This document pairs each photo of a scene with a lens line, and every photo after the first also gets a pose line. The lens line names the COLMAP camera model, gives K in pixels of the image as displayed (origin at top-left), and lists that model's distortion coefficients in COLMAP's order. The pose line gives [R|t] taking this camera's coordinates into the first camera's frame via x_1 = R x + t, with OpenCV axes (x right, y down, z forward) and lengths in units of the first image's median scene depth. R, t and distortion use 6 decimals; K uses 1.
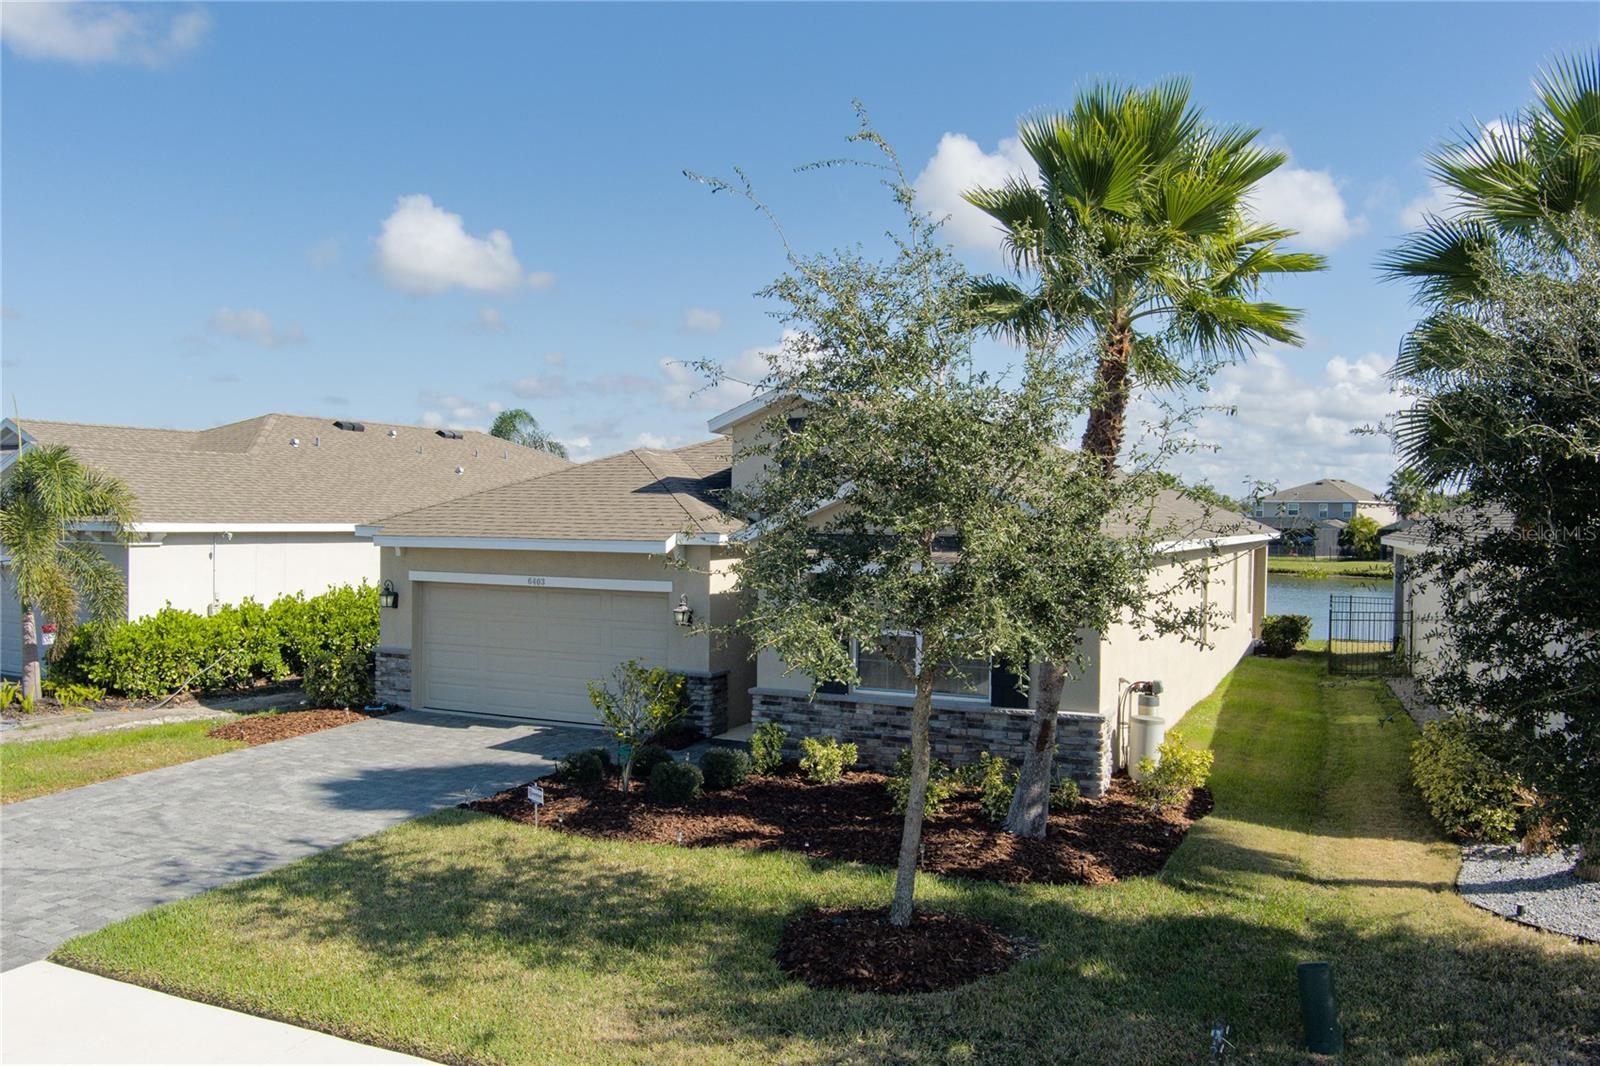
lens RADIAL K [[1292.8, 0, 791.9], [0, 1292.8, 524.7], [0, 0, 1]] dist [-0.076805, 0.025736]
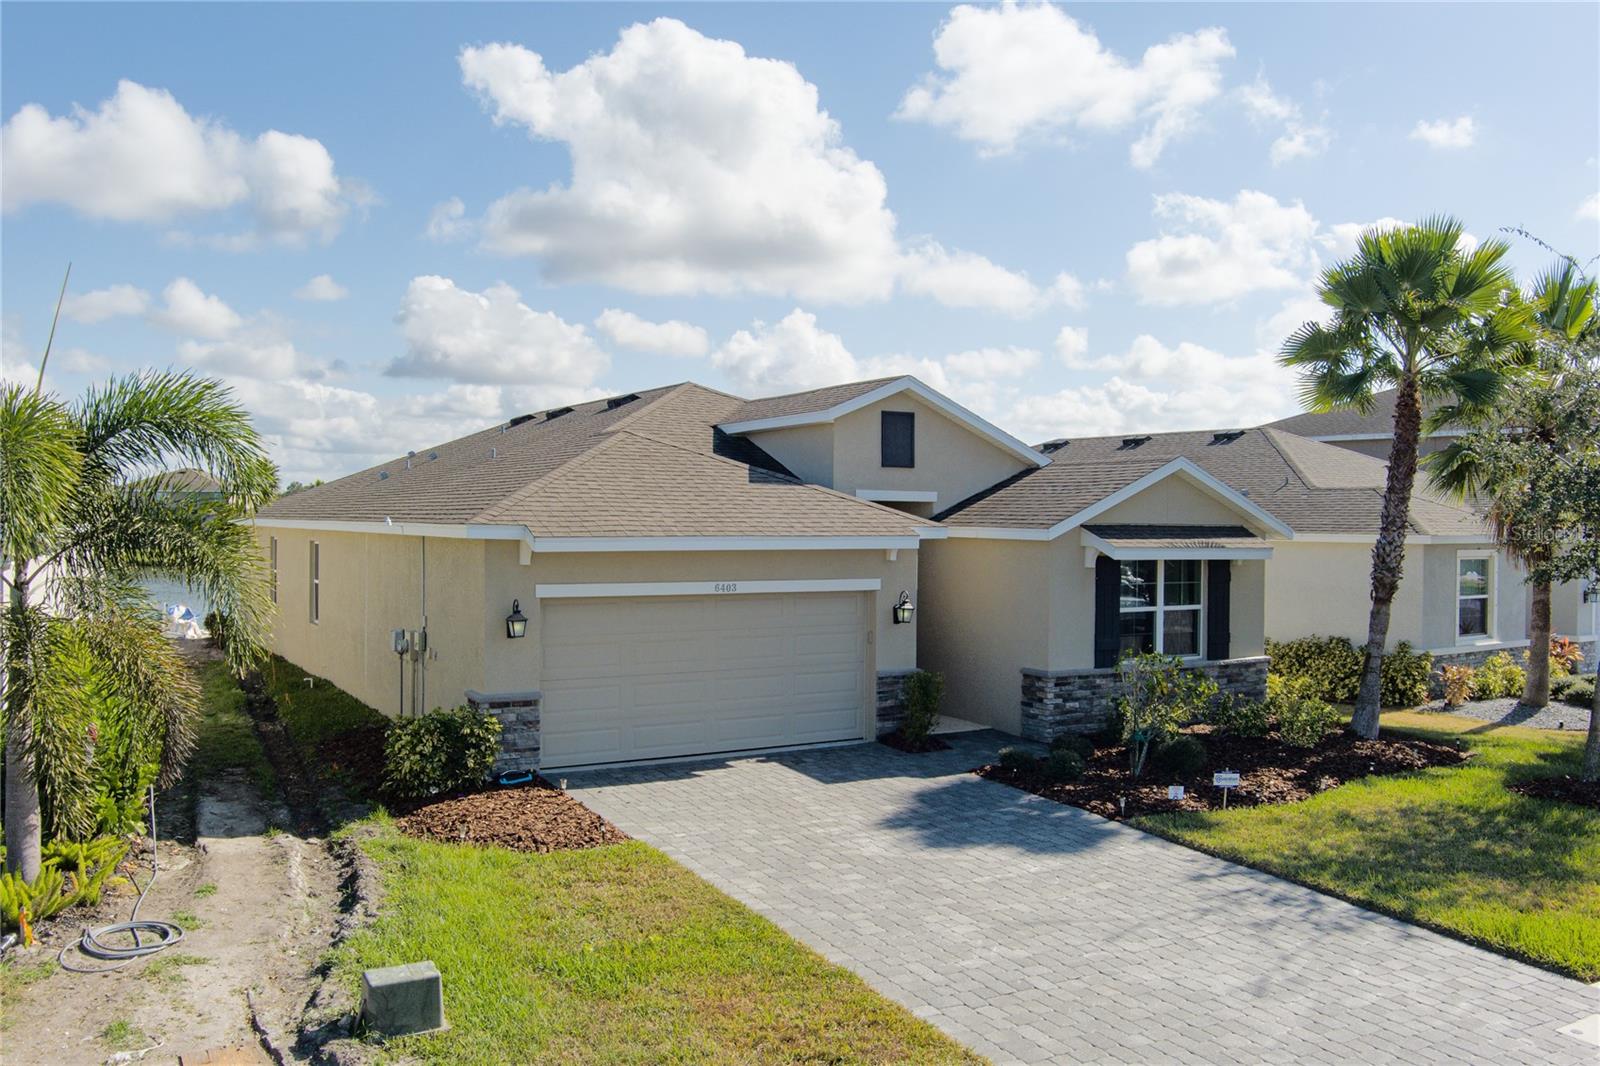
lens RADIAL K [[1292.8, 0, 795.7], [0, 1292.8, 519.7], [0, 0, 1]] dist [-0.076805, 0.025736]
pose [[0.561874, -0.007987, 0.827184, -1.103391], [0.004503, 0.999968, 0.006597, -0.006864], [-0.827210, 0.000018, 0.561892, 0.627801]]
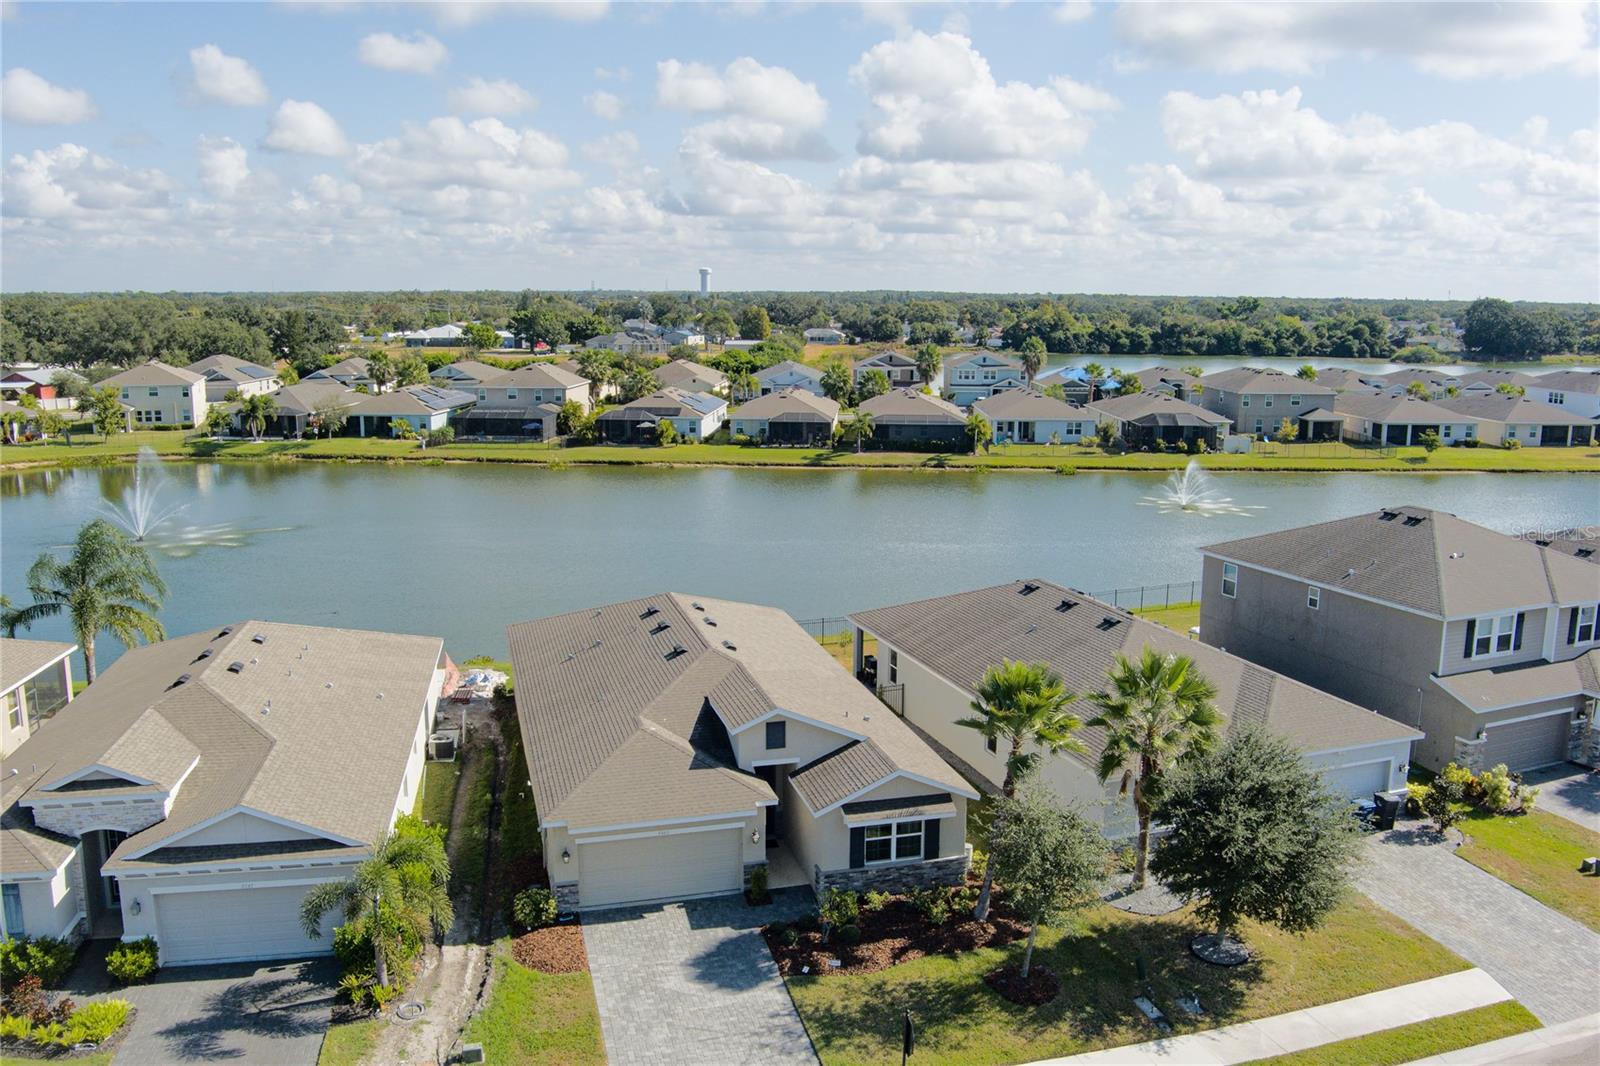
lens RADIAL K [[1292.8, 0, 801.1], [0, 1292.8, 540.4], [0, 0, 1]] dist [-0.076805, 0.025736]
pose [[0.760260, -0.133974, 0.635653, -1.508033], [0.009812, 0.980759, 0.194976, -0.941453], [-0.649545, -0.141995, 0.746947, -0.601588]]
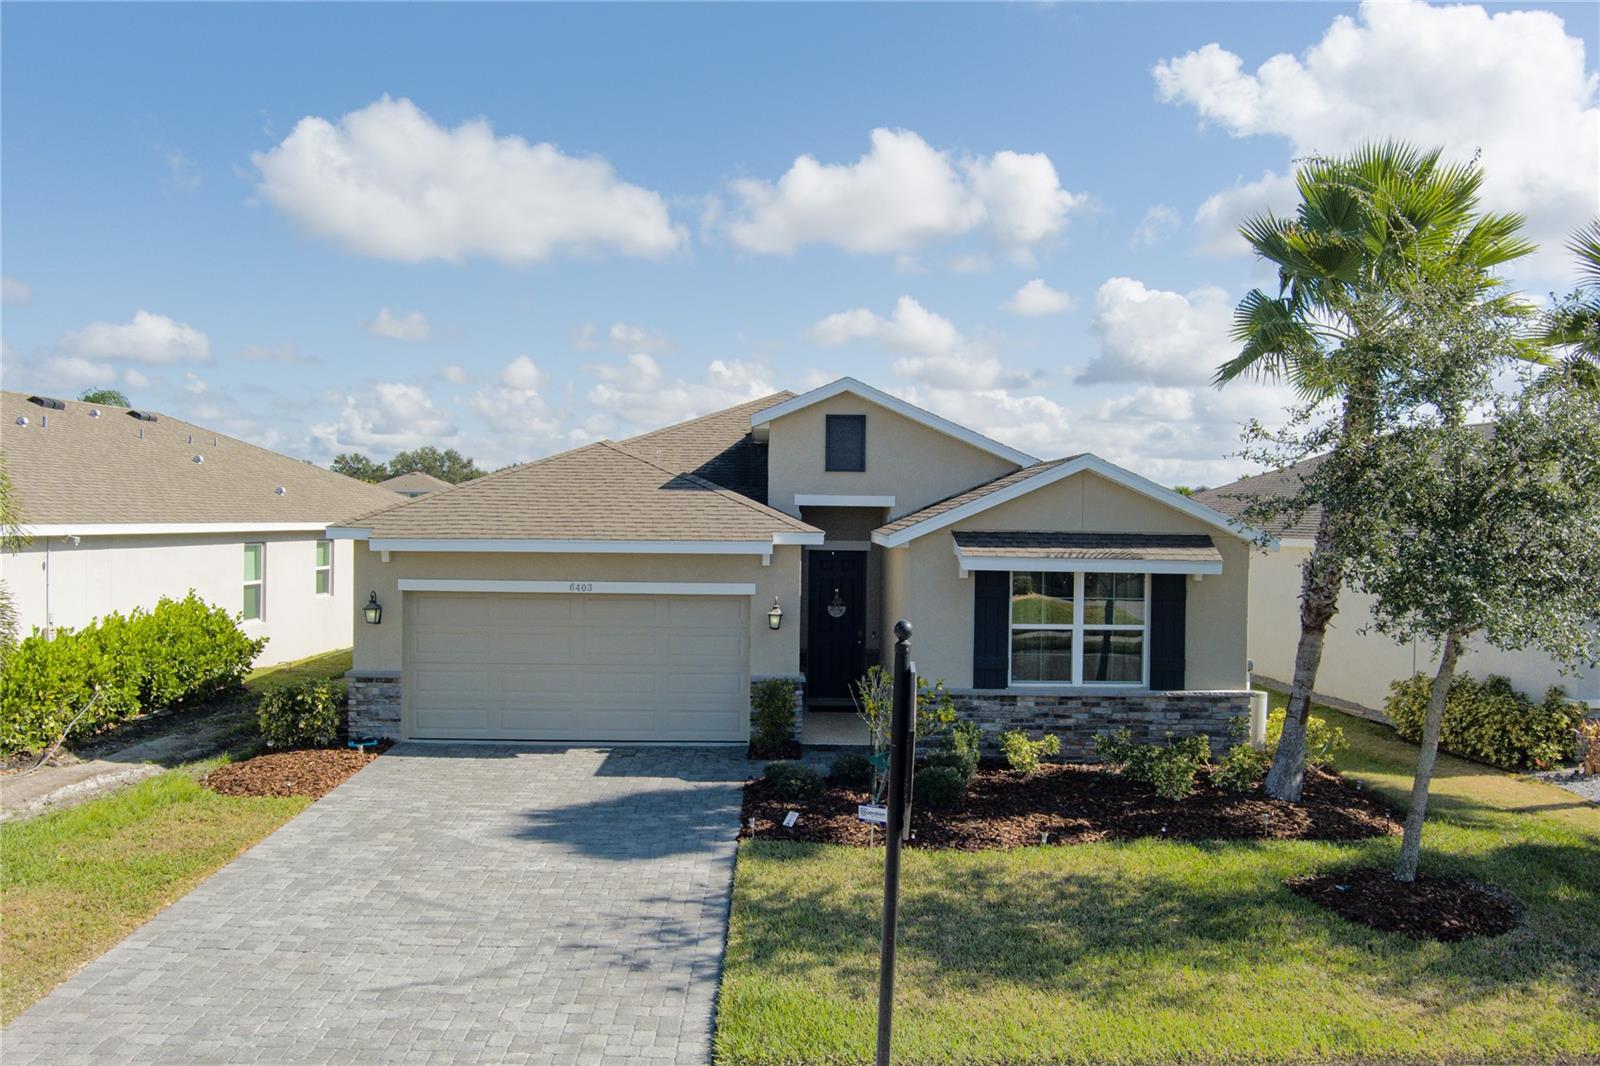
lens RADIAL K [[1292.8, 0, 797.4], [0, 1292.8, 530.1], [0, 0, 1]] dist [-0.076805, 0.025736]
pose [[0.896805, -0.007443, 0.442364, -0.586964], [0.003427, 0.999945, 0.009877, -0.005623], [-0.442413, -0.007342, 0.896781, 0.162324]]
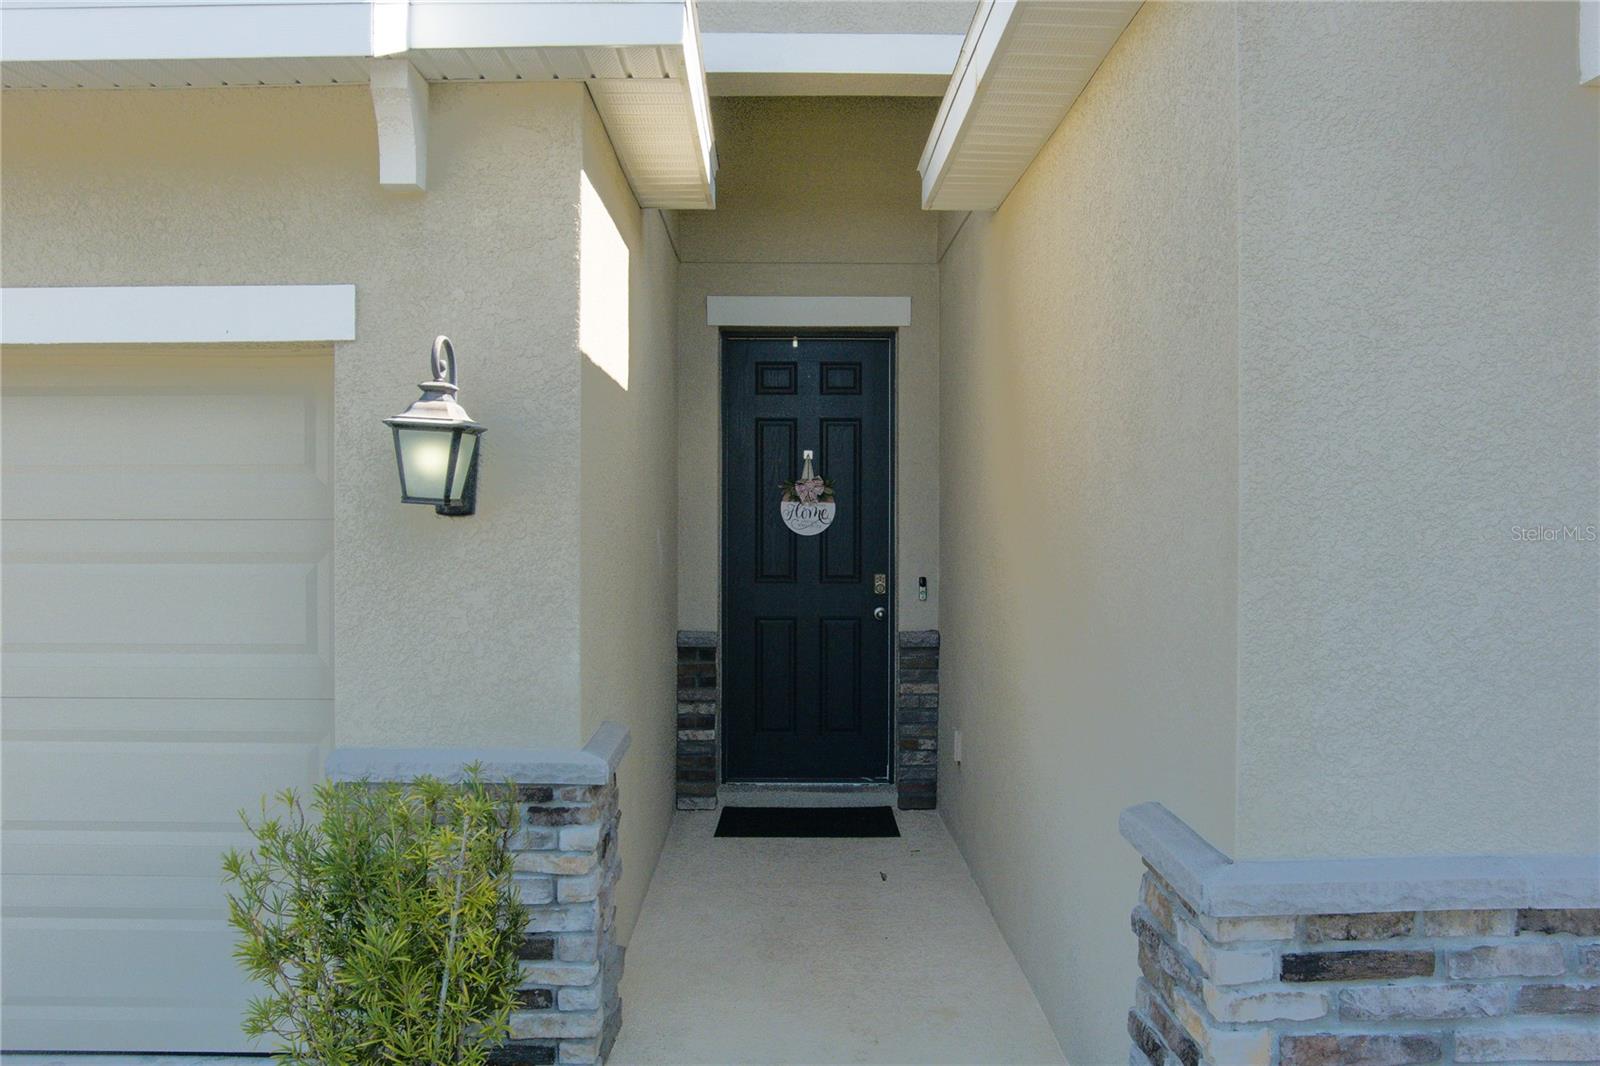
lens RADIAL K [[1292.8, 0, 803.7], [0, 1292.8, 531.7], [0, 0, 1]] dist [-0.076805, 0.025736]
pose [[0.898099, -0.013576, 0.439584, -0.140920], [0.010761, 0.999903, 0.008895, 0.095766], [-0.439662, -0.003258, 0.898158, 0.972902]]
